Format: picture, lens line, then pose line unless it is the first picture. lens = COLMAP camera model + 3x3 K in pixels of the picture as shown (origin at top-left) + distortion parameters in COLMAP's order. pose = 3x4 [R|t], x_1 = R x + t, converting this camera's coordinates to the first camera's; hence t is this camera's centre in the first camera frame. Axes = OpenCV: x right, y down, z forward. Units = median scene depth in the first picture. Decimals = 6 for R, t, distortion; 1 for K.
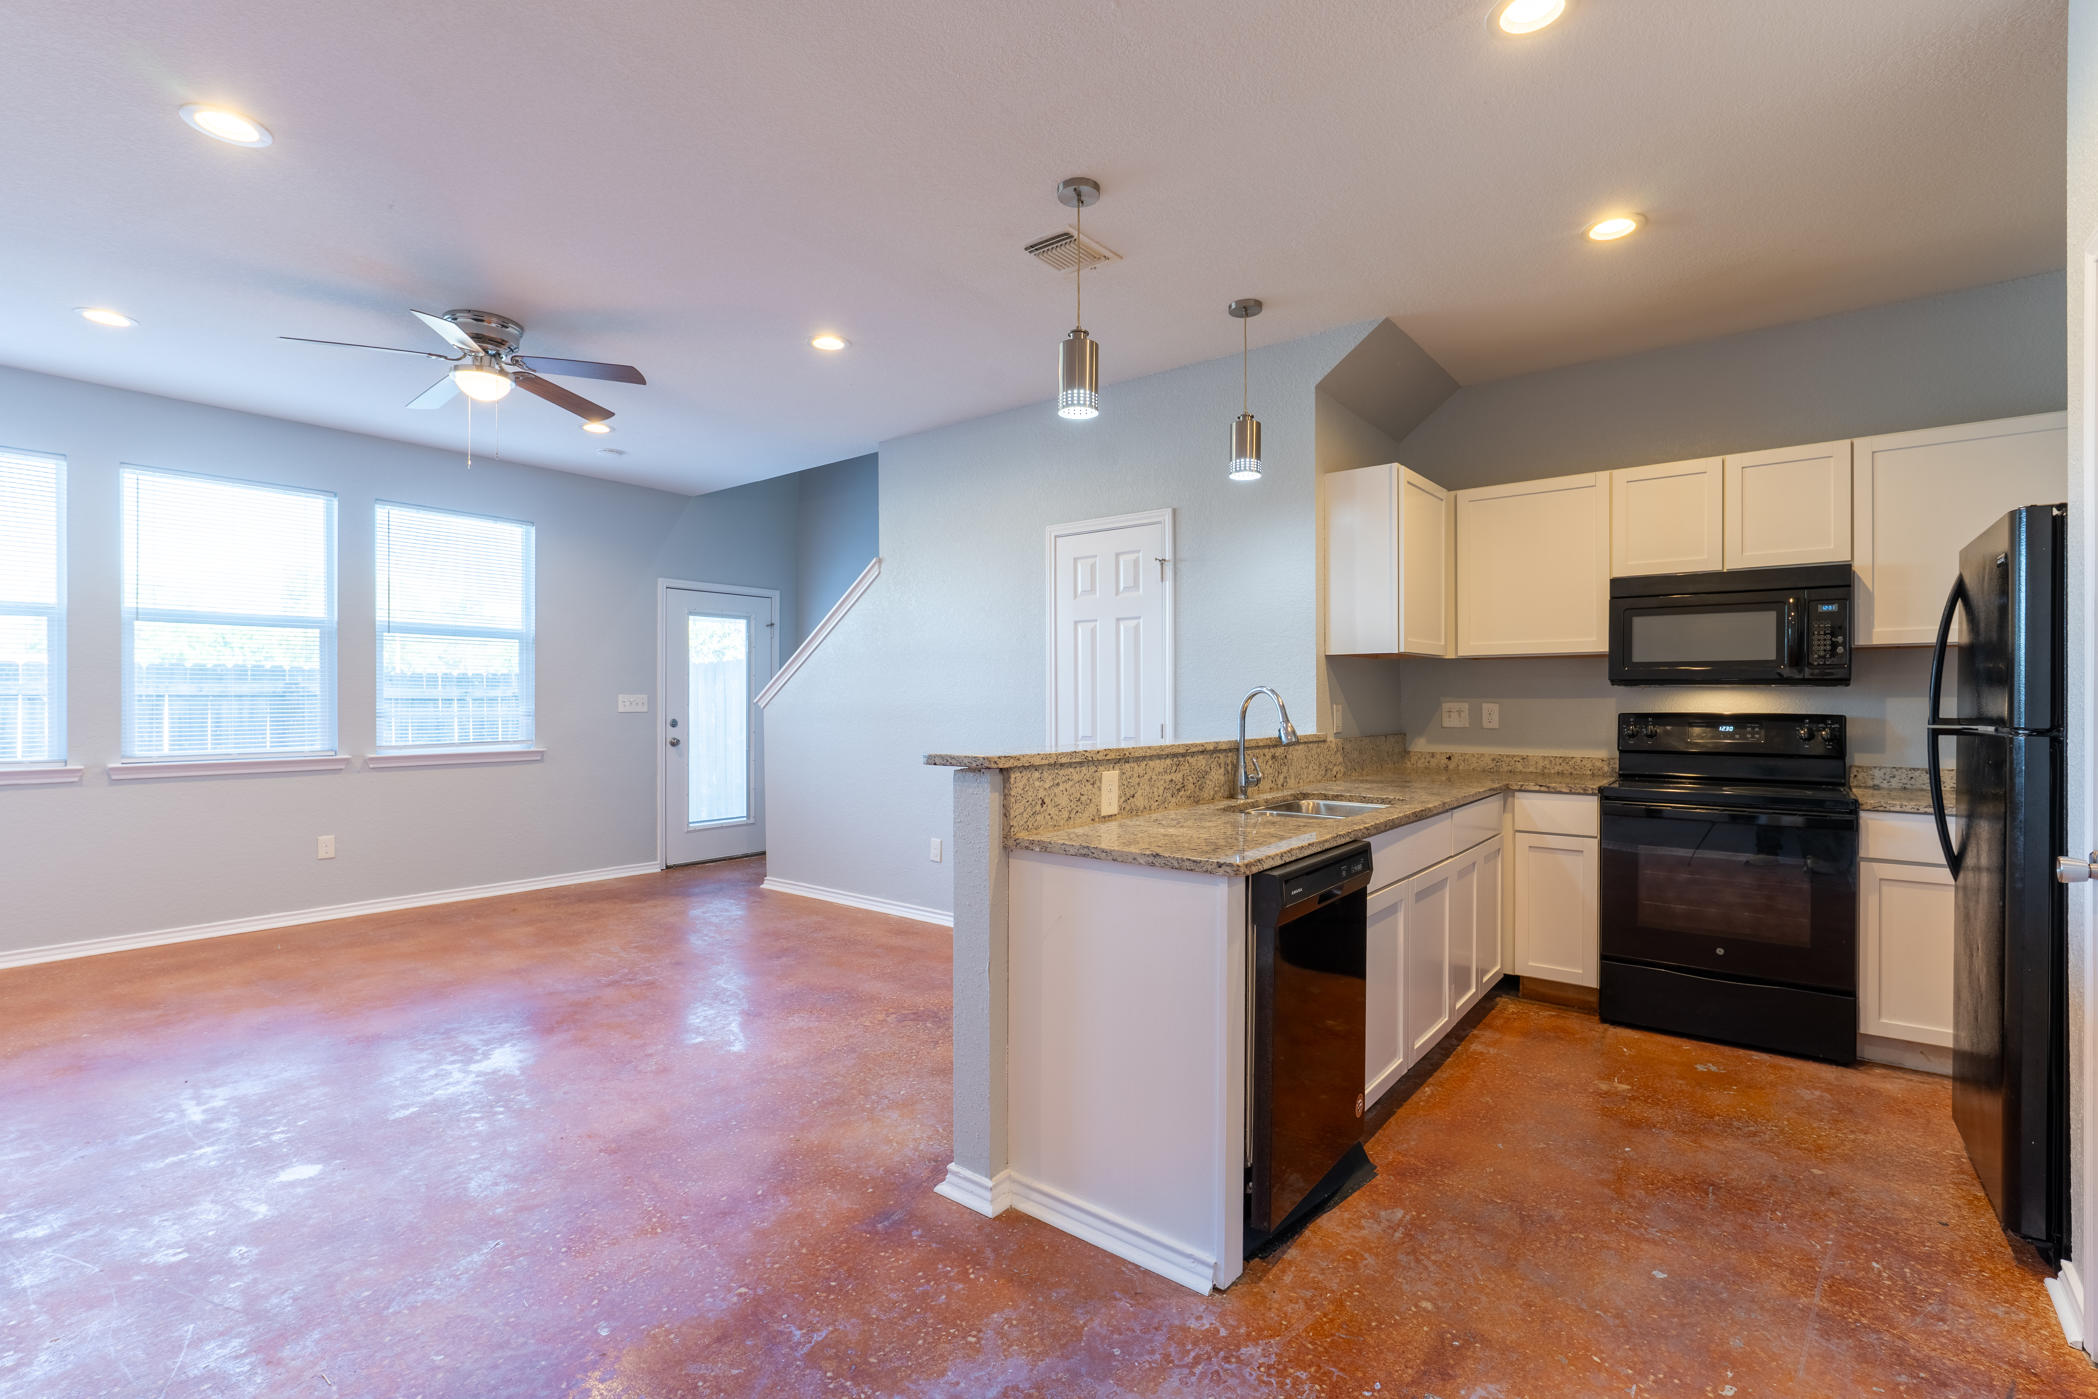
lens RADIAL K [[945.7, 0, 1037.5], [0, 945.7, 707.0], [0, 0, 1]] dist [-0.014019, 0.000898]
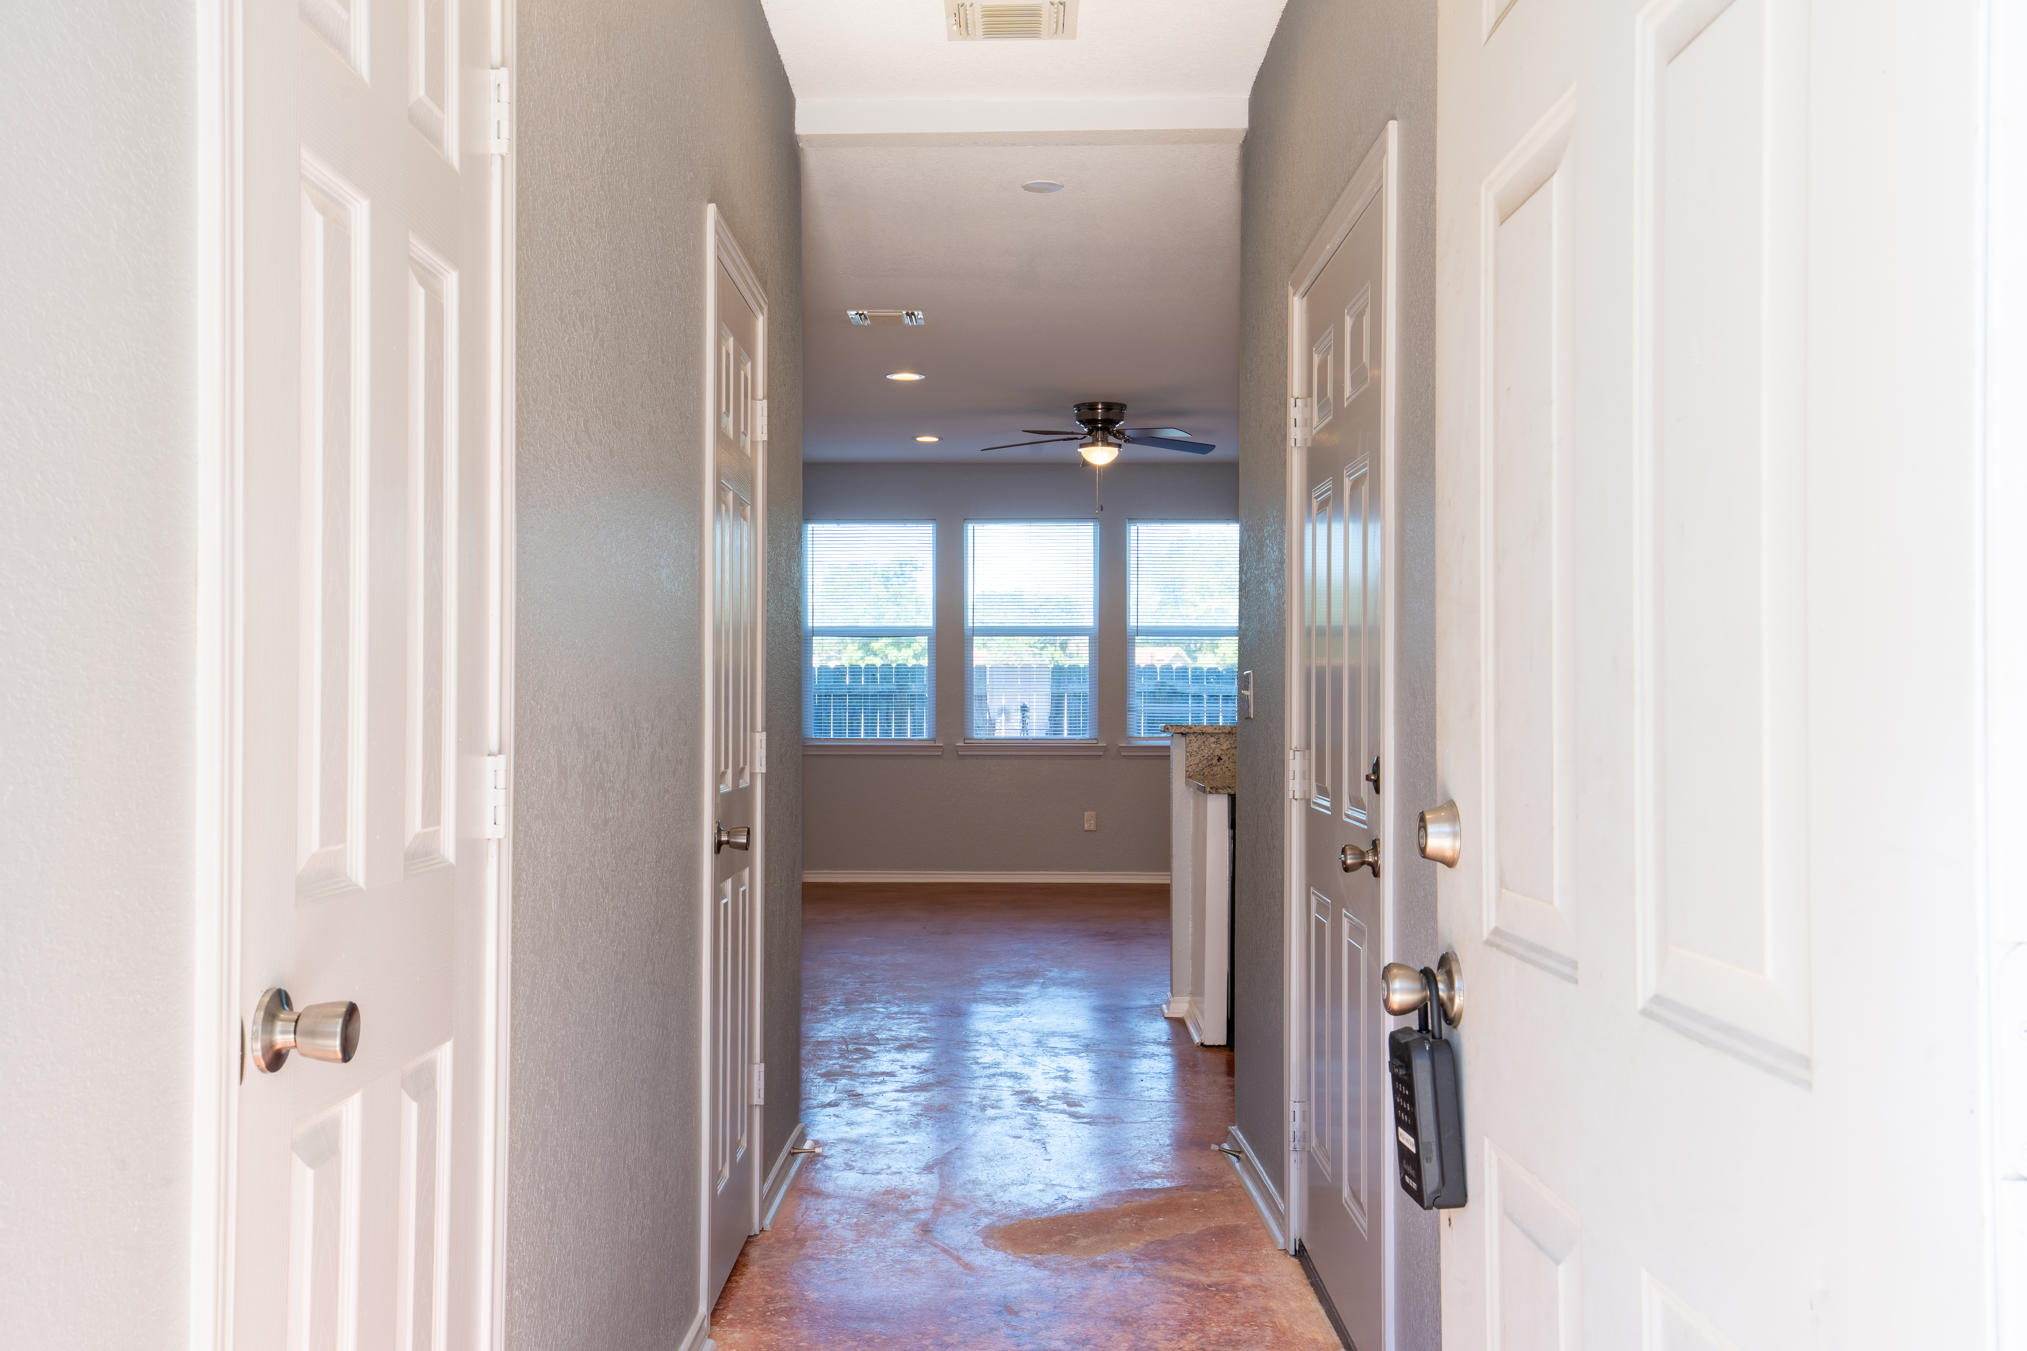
lens RADIAL K [[1733.8, 0, 1016.6], [0, 1733.8, 678.7], [0, 0, 1]] dist [-0.001298, -0.000037]
pose [[0.632306, -0.009991, -0.774654, 0.970848], [-0.008184, 0.999775, -0.019575, 0.015491], [0.774676, 0.018717, 0.632082, -0.496086]]
